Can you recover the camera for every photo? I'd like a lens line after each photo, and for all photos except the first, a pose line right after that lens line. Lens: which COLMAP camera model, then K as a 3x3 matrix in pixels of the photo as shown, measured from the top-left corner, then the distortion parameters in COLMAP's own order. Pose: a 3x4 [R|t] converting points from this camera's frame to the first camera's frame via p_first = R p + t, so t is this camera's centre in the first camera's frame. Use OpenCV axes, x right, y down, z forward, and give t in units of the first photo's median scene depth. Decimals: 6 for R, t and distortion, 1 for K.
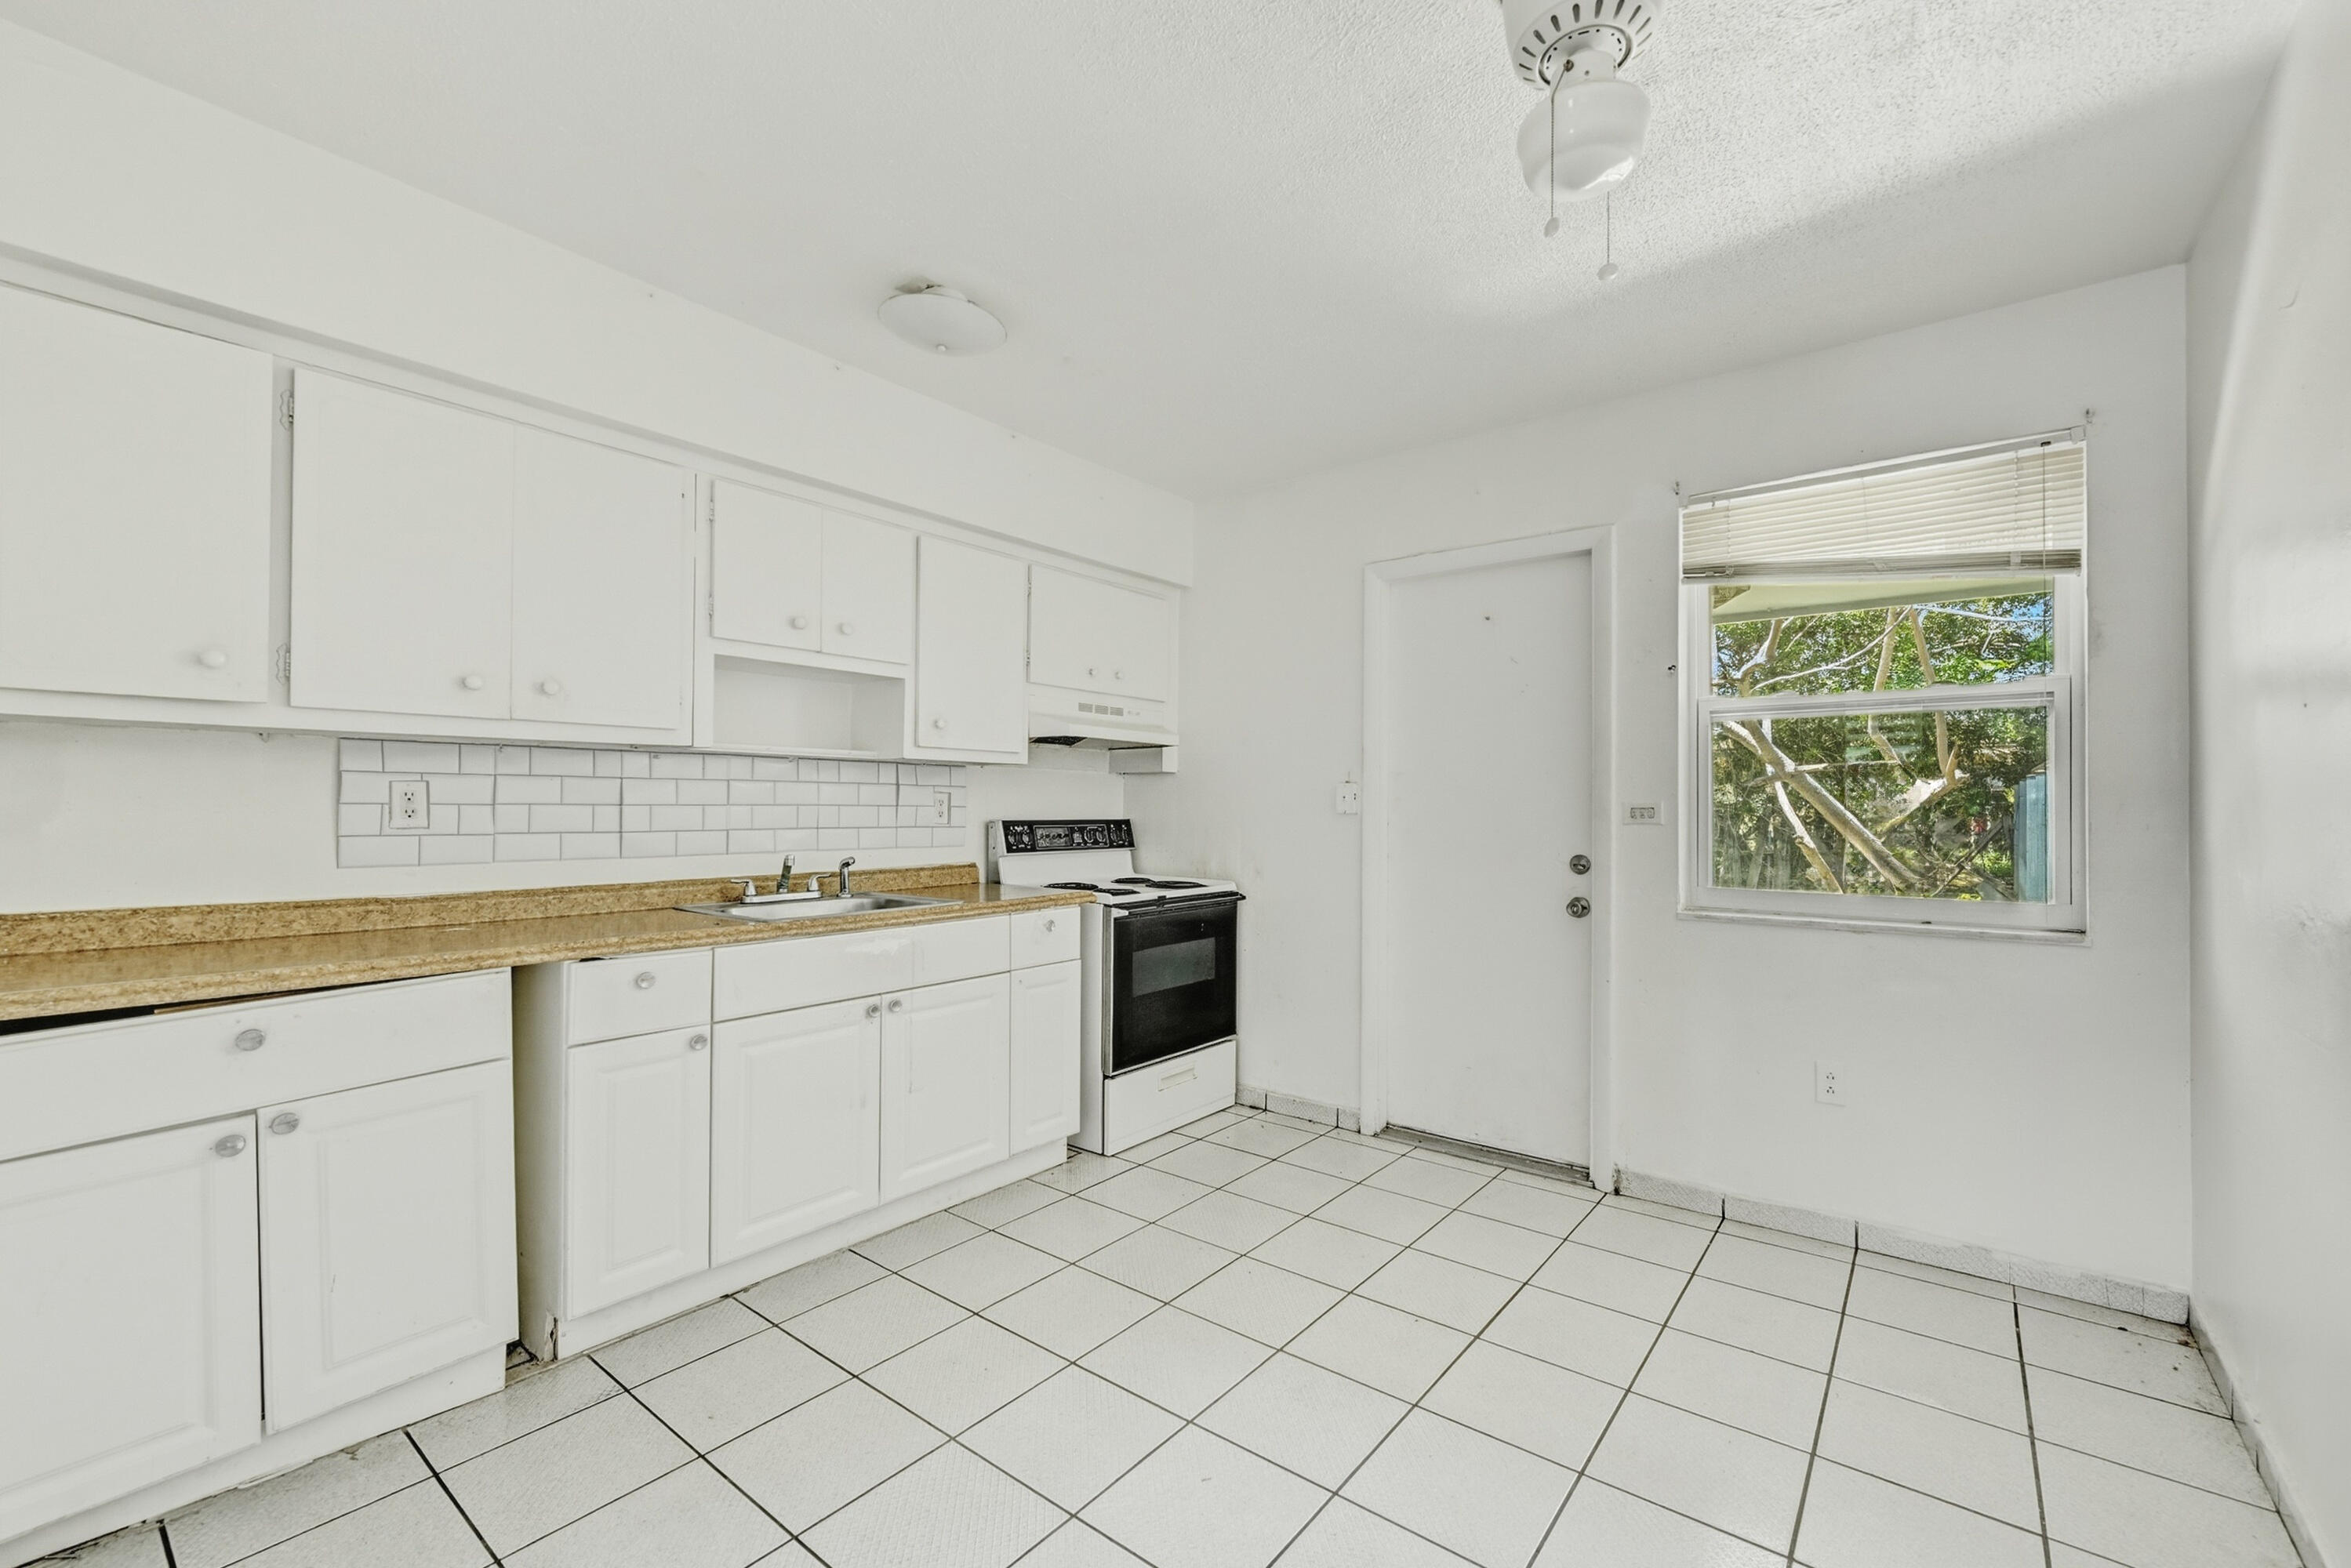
lens RADIAL K [[970.1, 0, 1188.8], [0, 970.1, 789.2], [0, 0, 1]] dist [-0.001228, 0.000003]
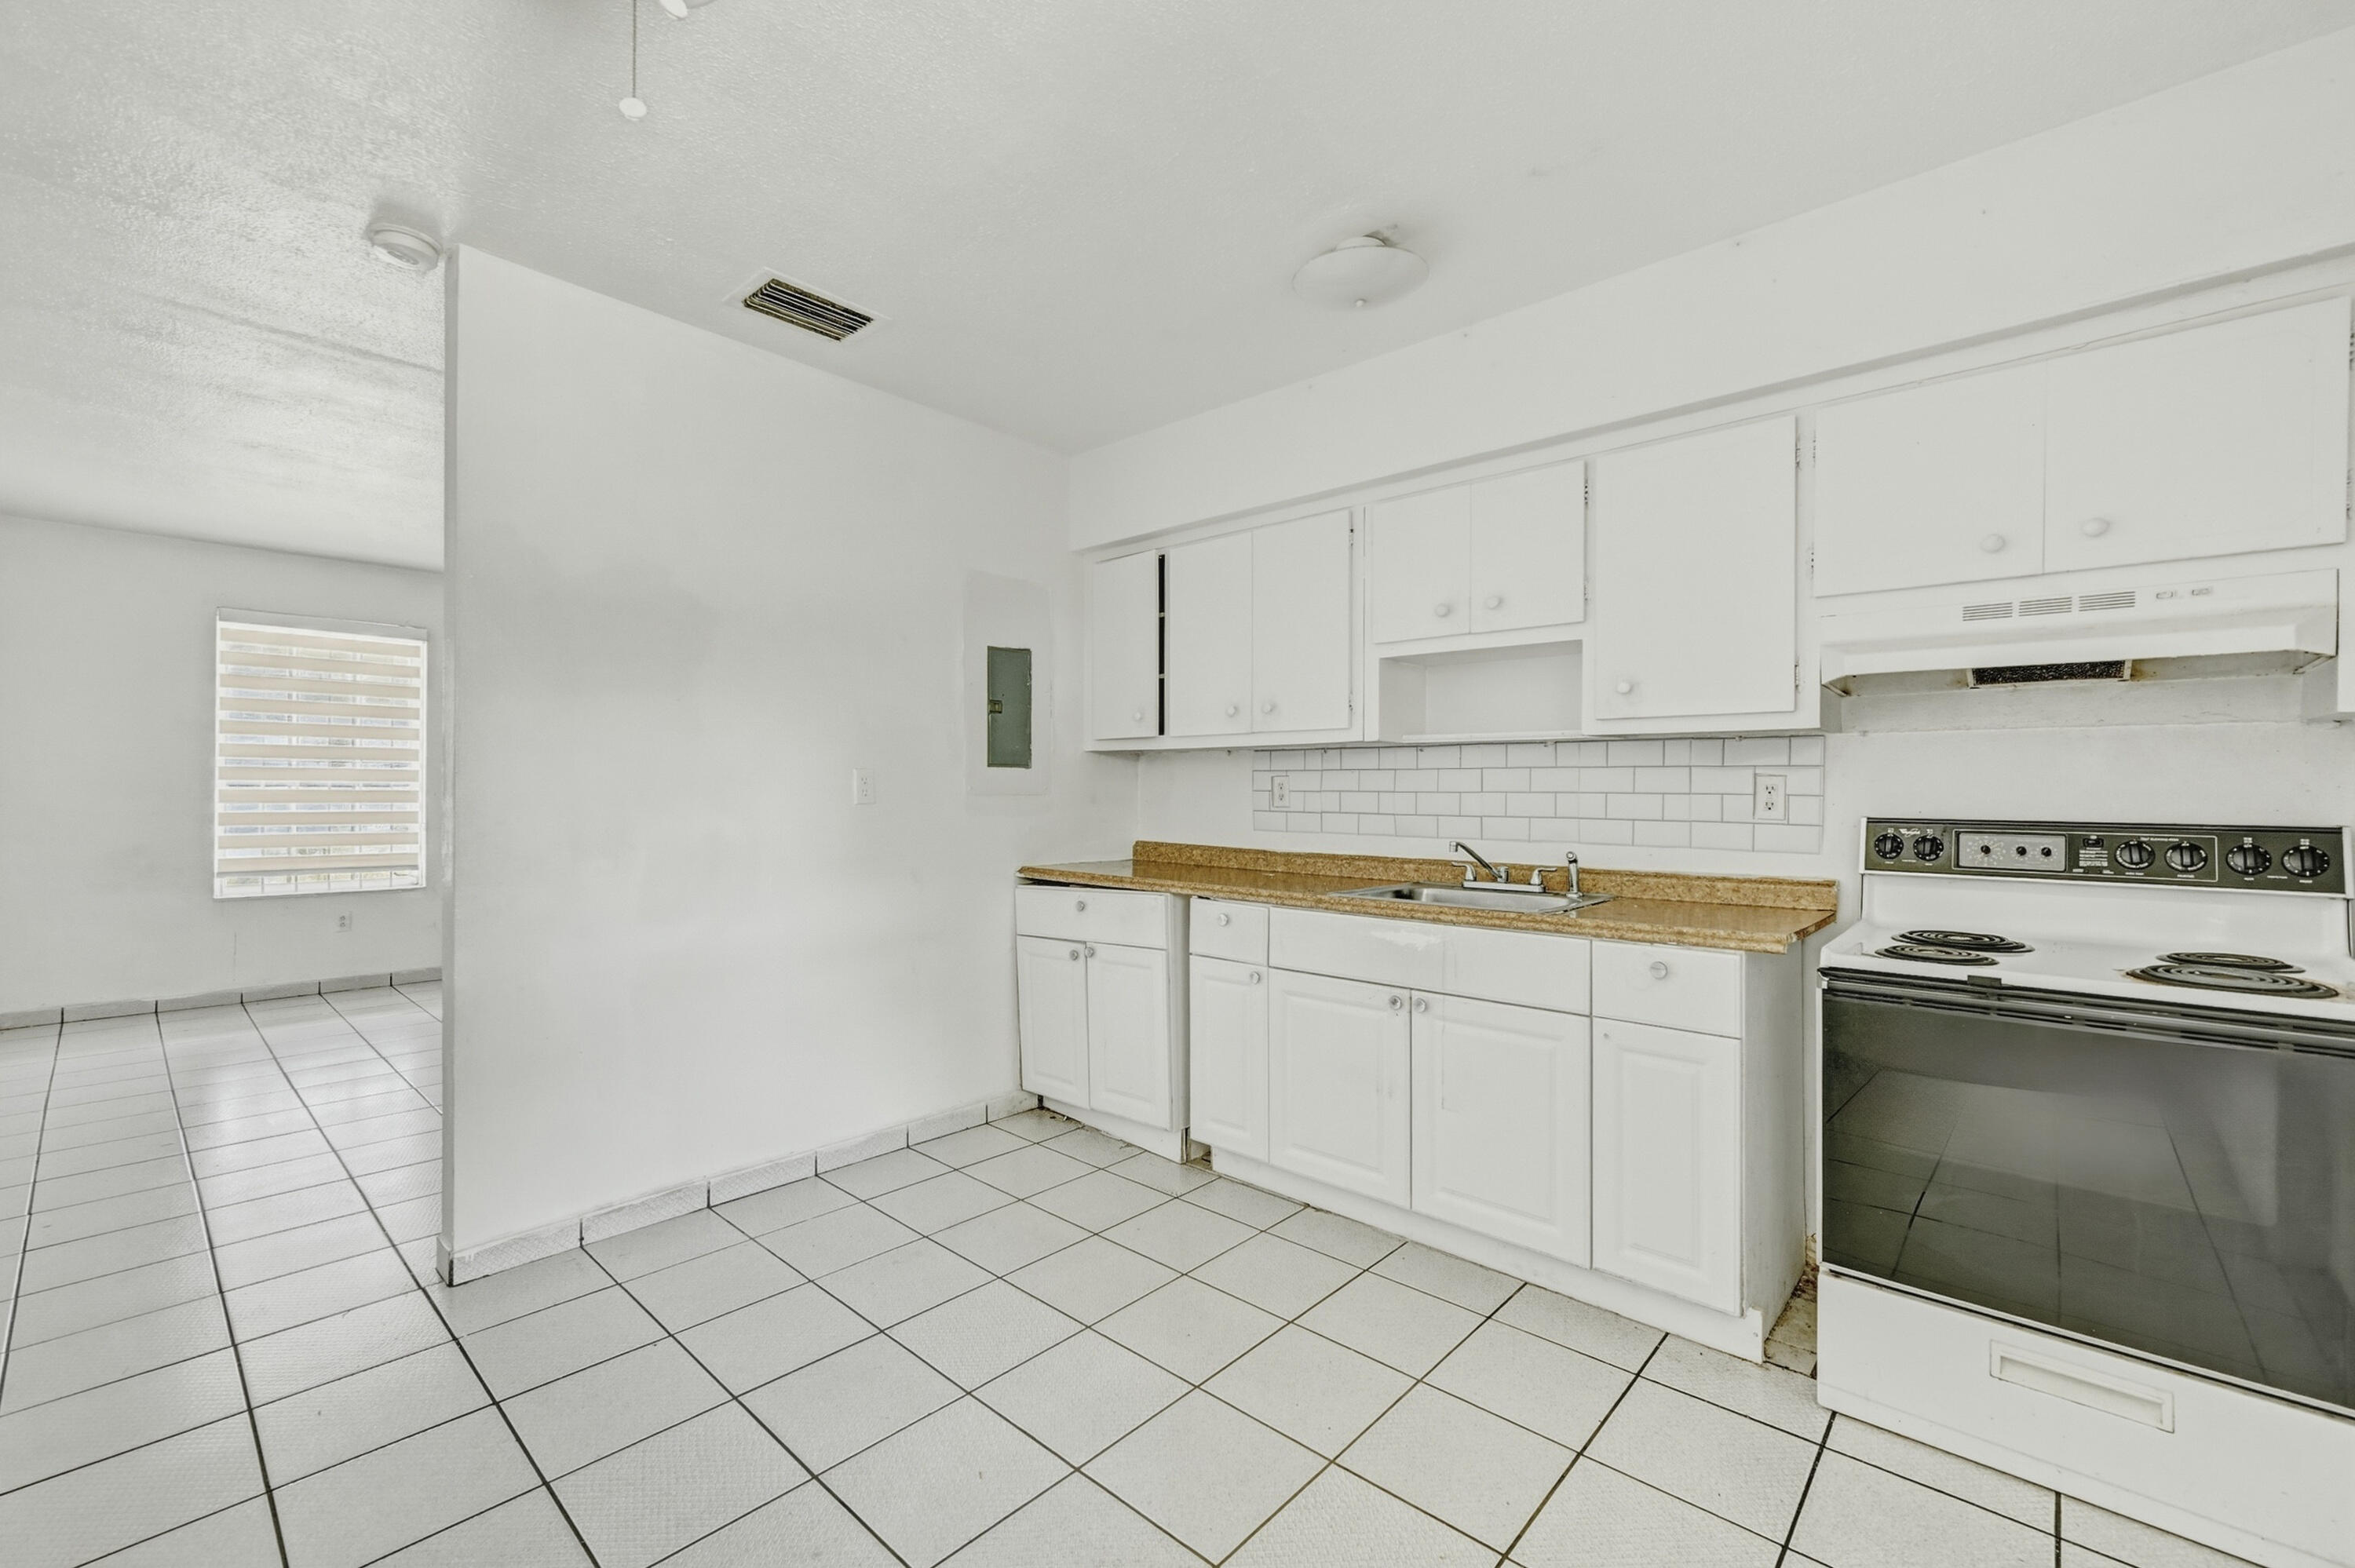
lens RADIAL K [[971.7, 0, 1190.8], [0, 971.7, 789.2], [0, 0, 1]] dist [-0.001228, 0.000003]
pose [[-0.063231, -0.005648, -0.997983, 0.628538], [0.011240, 0.999917, -0.006371, 0.017309], [0.997936, -0.011621, -0.063163, 0.815404]]
